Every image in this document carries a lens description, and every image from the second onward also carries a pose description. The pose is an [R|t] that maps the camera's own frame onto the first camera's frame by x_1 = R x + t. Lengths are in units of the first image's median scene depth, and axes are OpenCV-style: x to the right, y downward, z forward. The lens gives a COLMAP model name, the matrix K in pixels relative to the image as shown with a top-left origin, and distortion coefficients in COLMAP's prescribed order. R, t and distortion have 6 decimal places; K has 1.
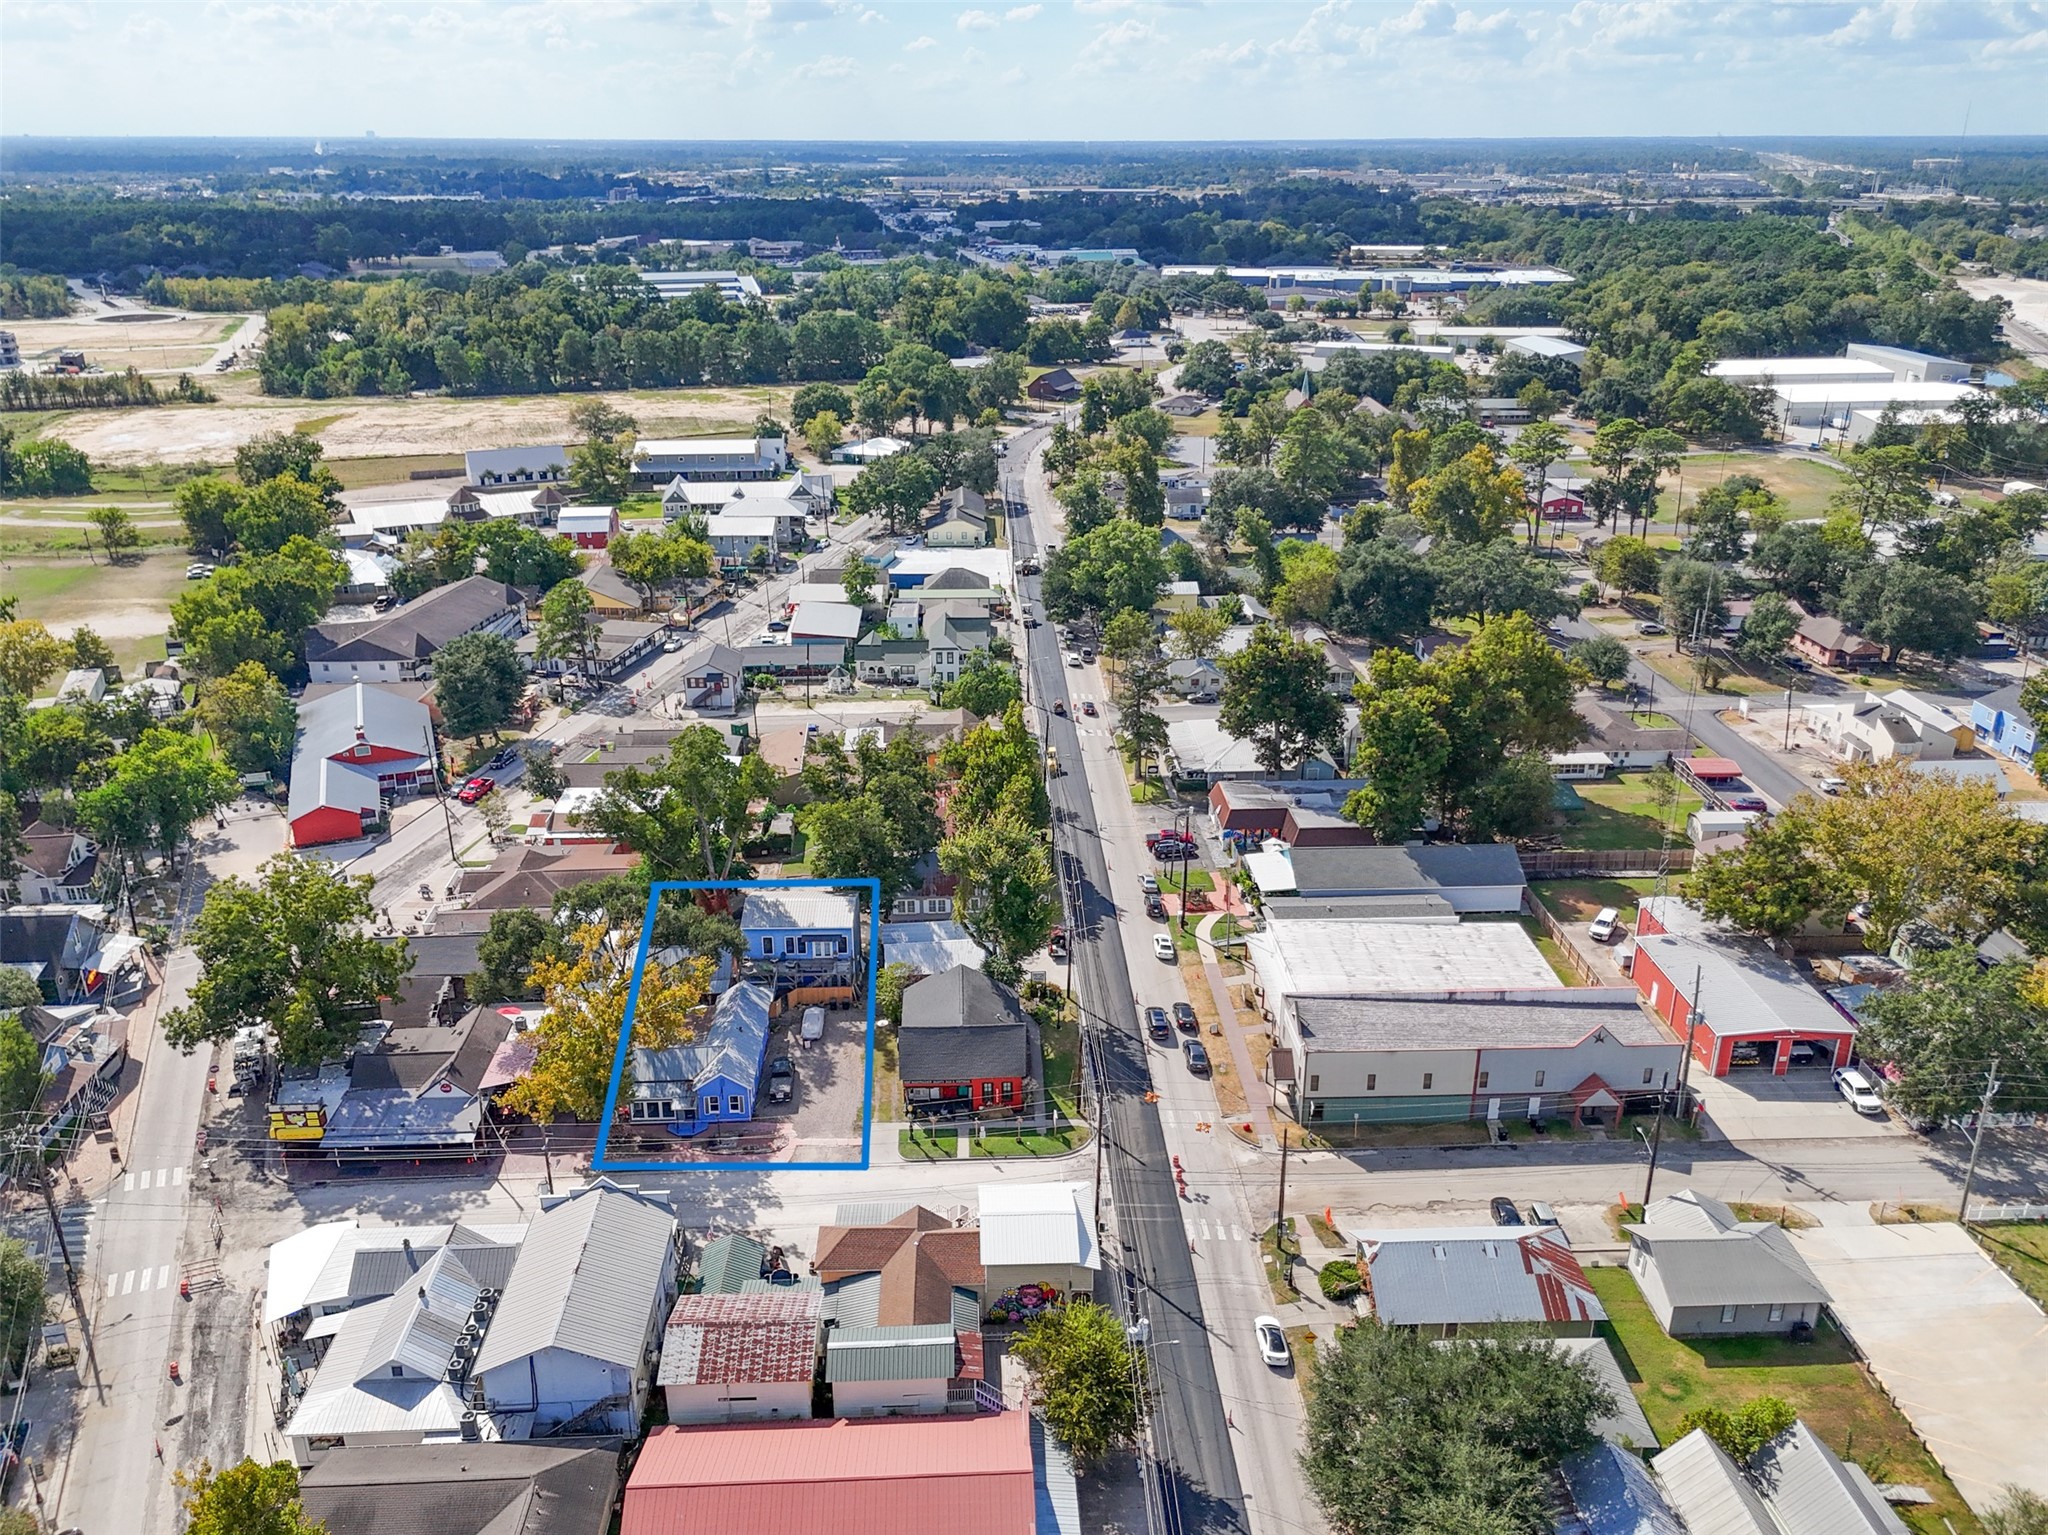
lens RADIAL K [[1579.4, 0, 1024.0], [0, 1579.4, 767.5], [0, 0, 1]] dist [0.082006, -0.092490]
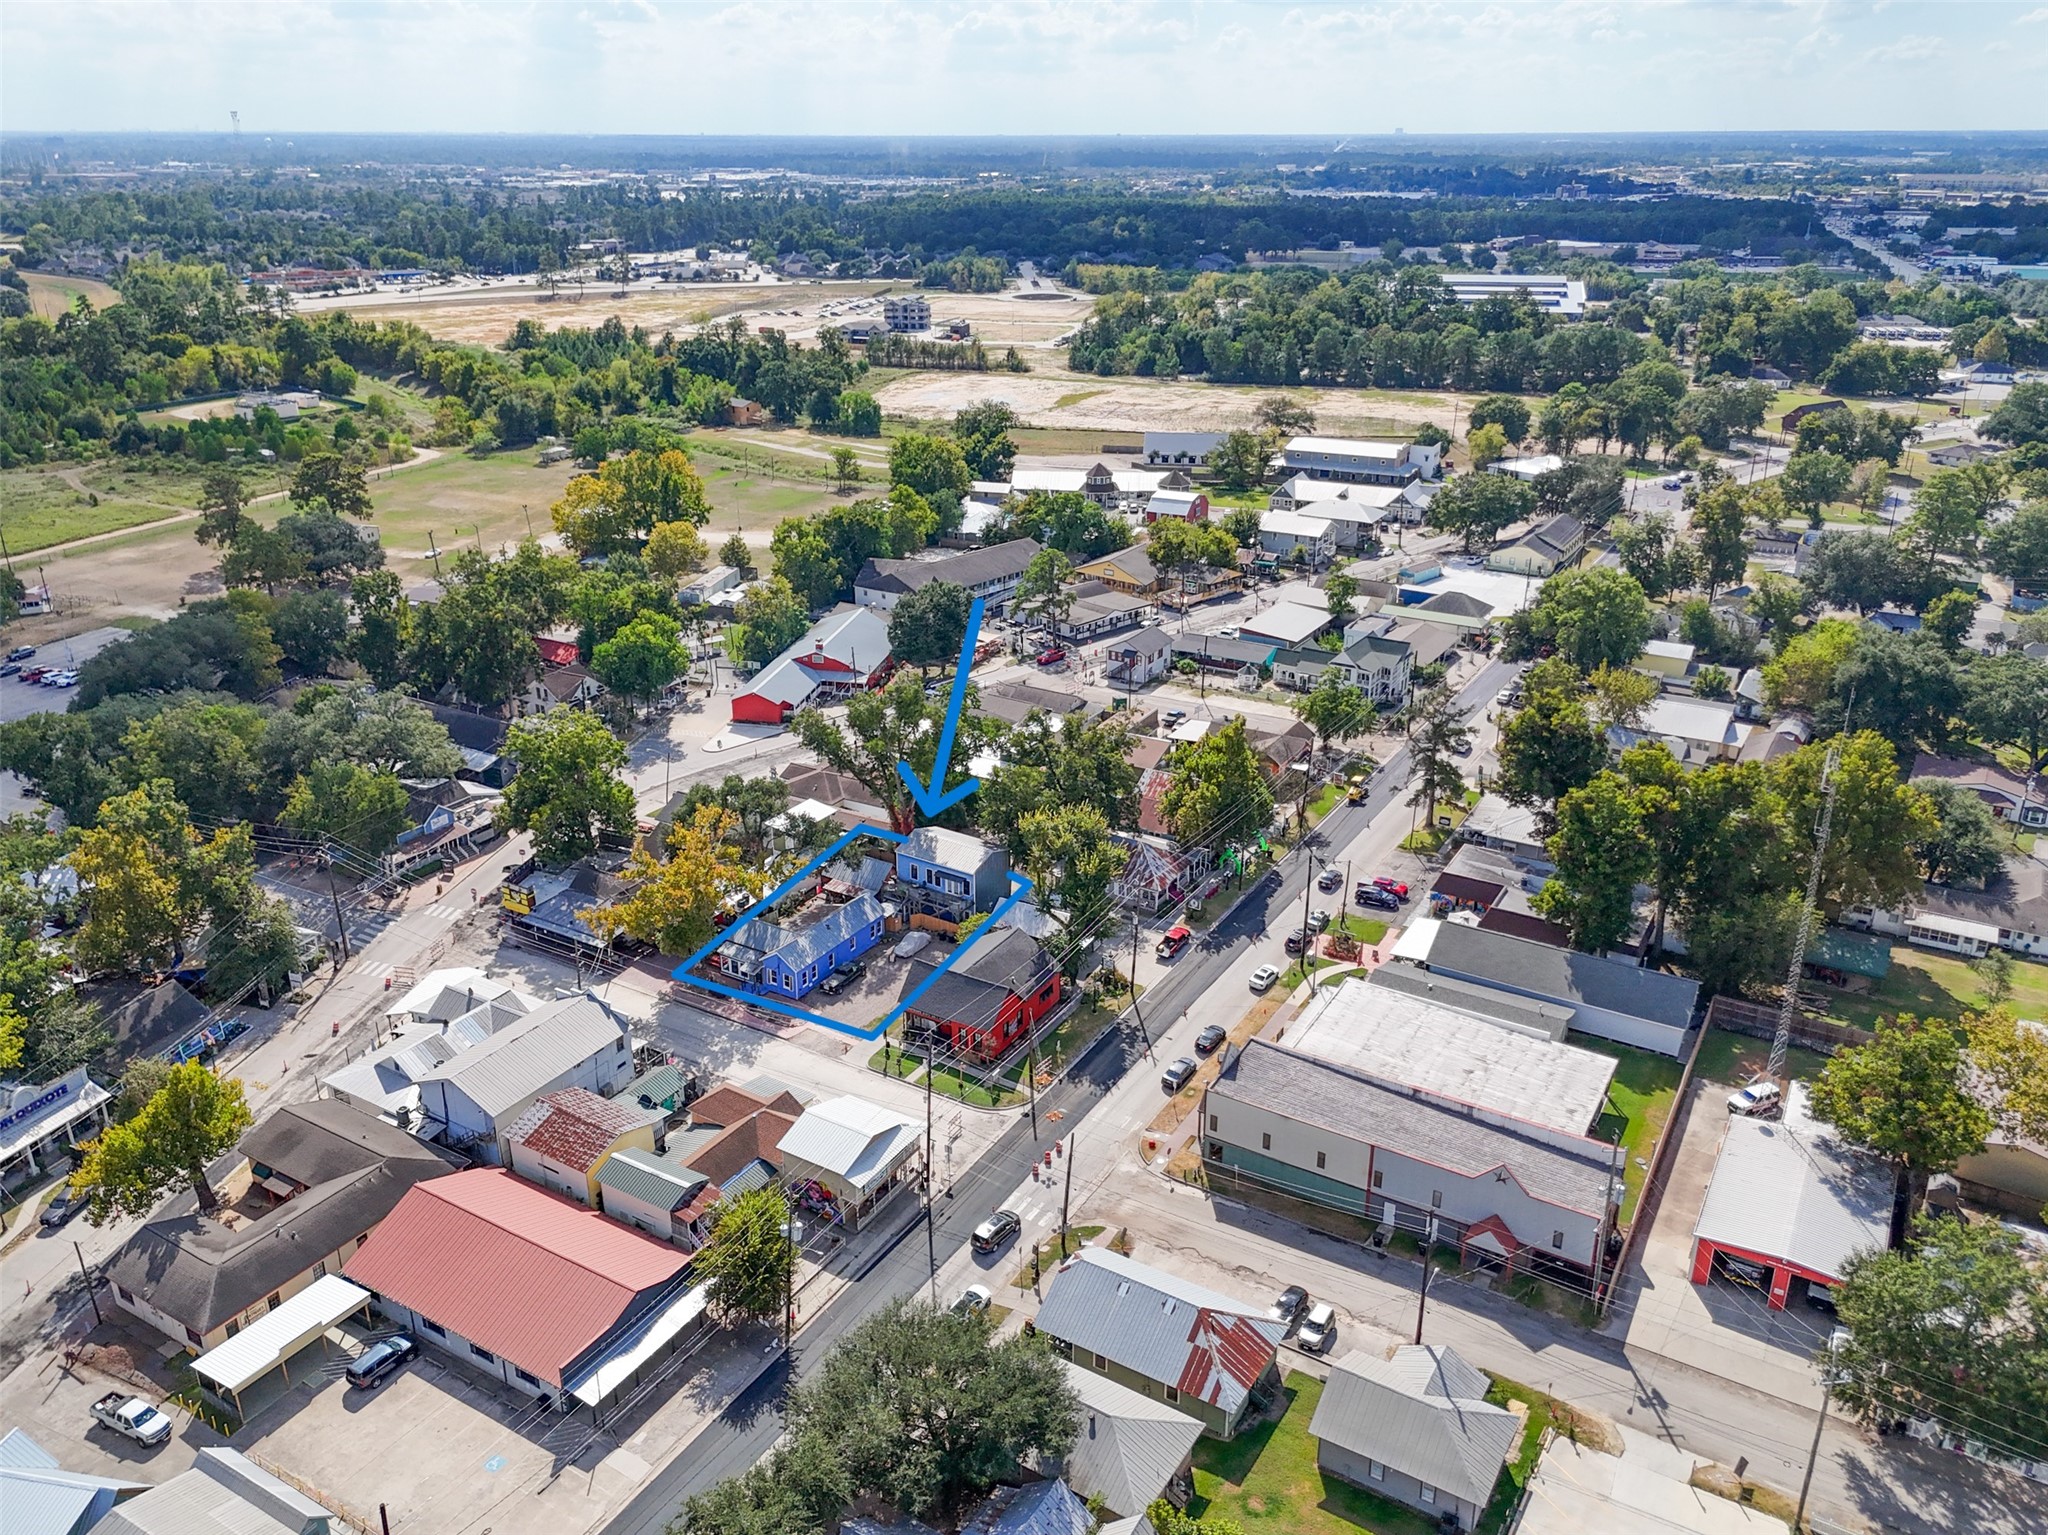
lens RADIAL K [[1579.4, 0, 1024.0], [0, 1579.4, 767.5], [0, 0, 1]] dist [0.082006, -0.092490]
pose [[0.825227, 0.209602, -0.524468, 0.303782], [-0.207323, 0.976182, 0.063915, -0.031939], [0.525373, 0.055990, 0.849028, 0.040899]]
